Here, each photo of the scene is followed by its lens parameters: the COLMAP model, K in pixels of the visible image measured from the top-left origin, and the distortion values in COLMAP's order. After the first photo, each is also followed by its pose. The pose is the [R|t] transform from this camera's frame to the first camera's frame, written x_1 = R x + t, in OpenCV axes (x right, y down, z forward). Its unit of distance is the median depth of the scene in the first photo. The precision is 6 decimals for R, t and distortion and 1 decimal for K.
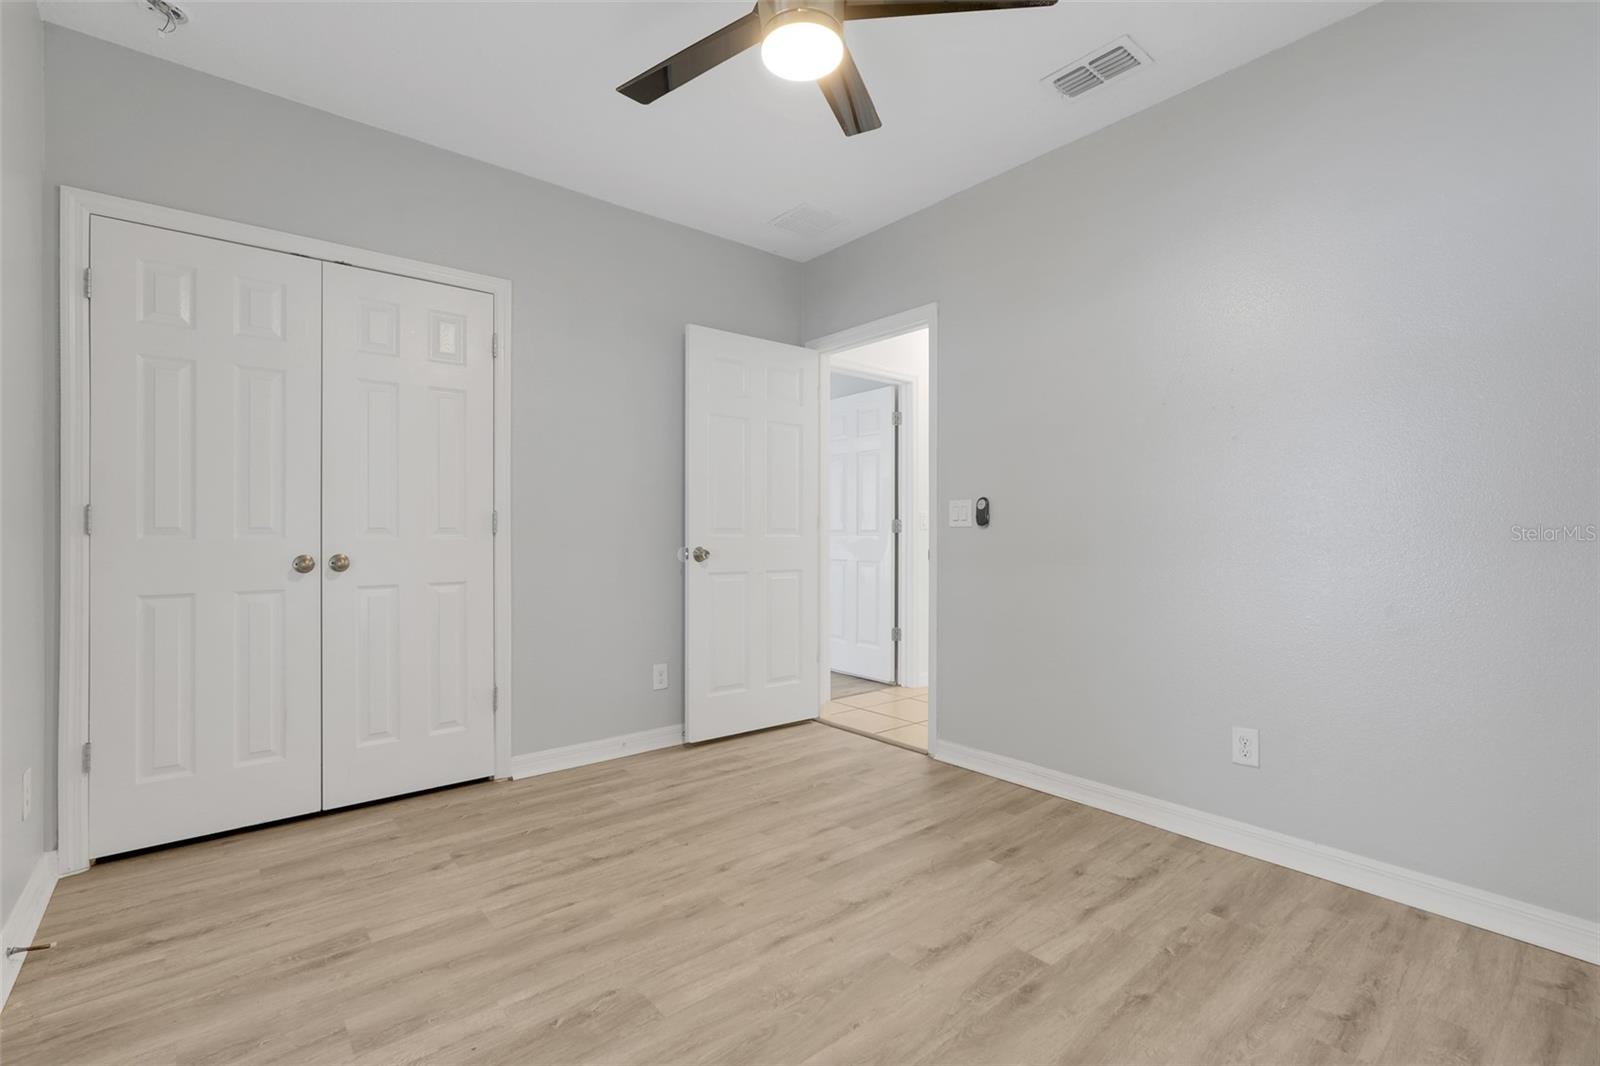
lens RADIAL K [[712.3, 0, 799.2], [0, 712.3, 533.4], [0, 0, 1]] dist [-0.000310, 0.001007]
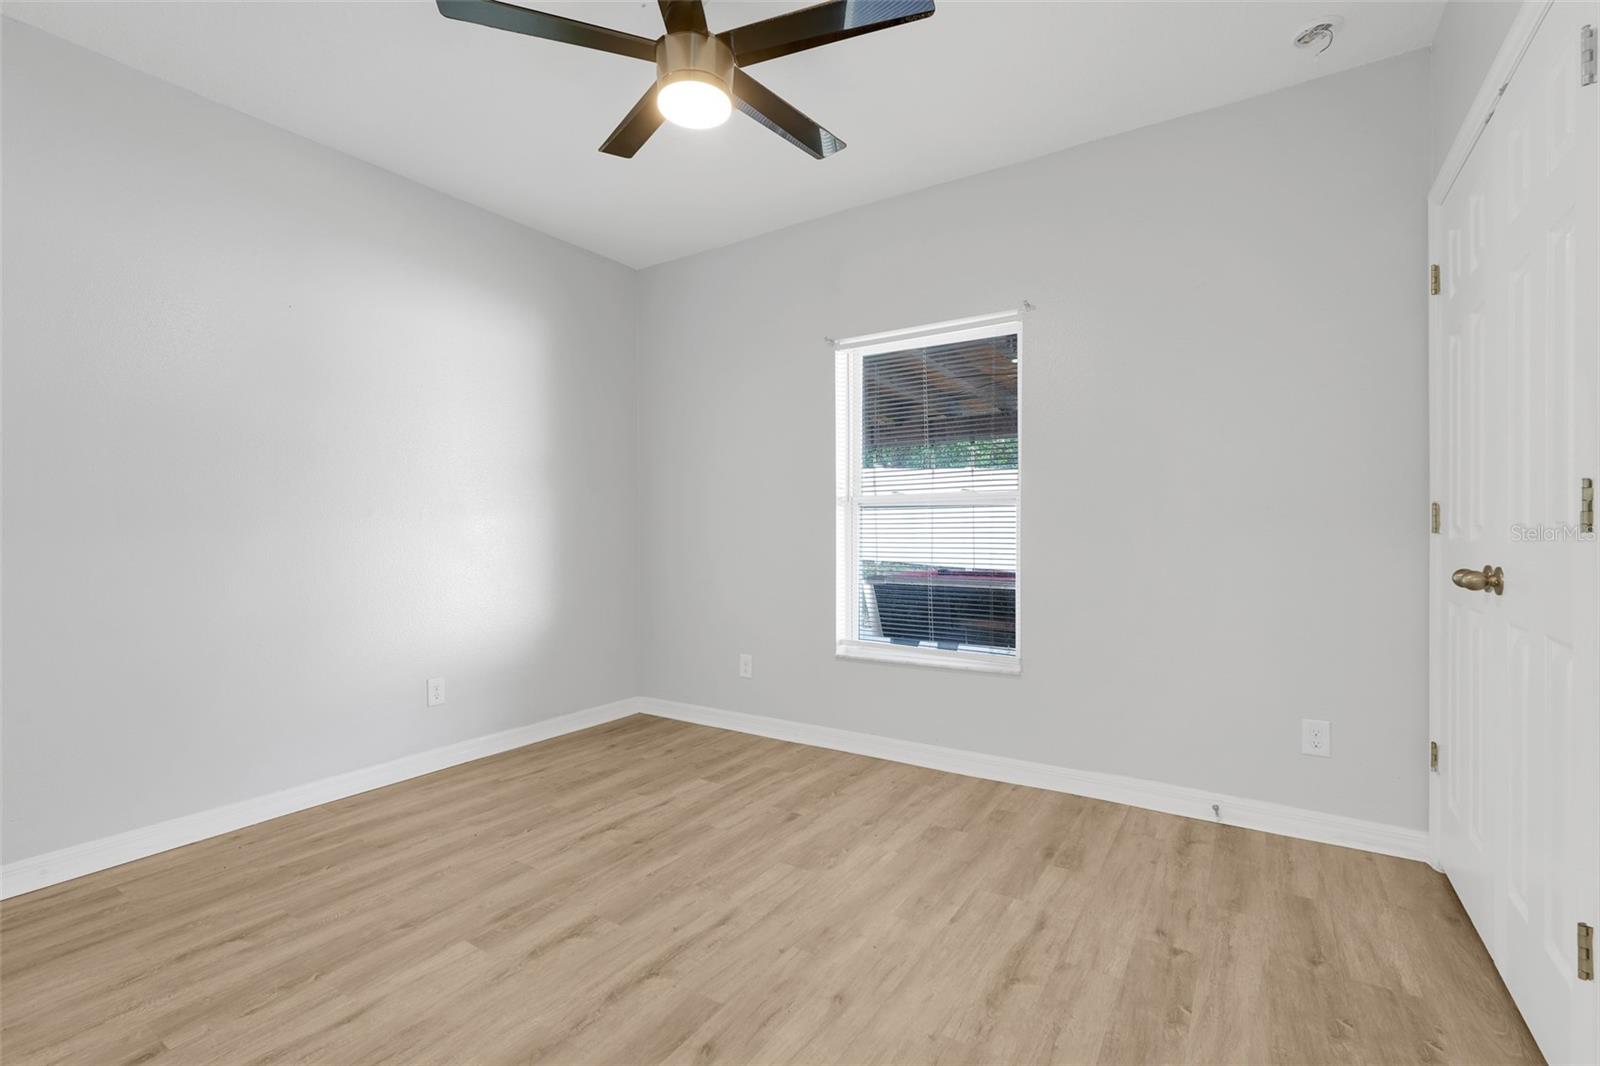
lens RADIAL K [[712.3, 0, 800.4], [0, 712.3, 532.1], [0, 0, 1]] dist [-0.000310, 0.001007]
pose [[-0.955664, 0.003300, -0.294442, 0.167826], [0.003624, 0.999993, -0.000555, -0.005135], [0.294438, -0.001597, -0.955669, 1.976320]]
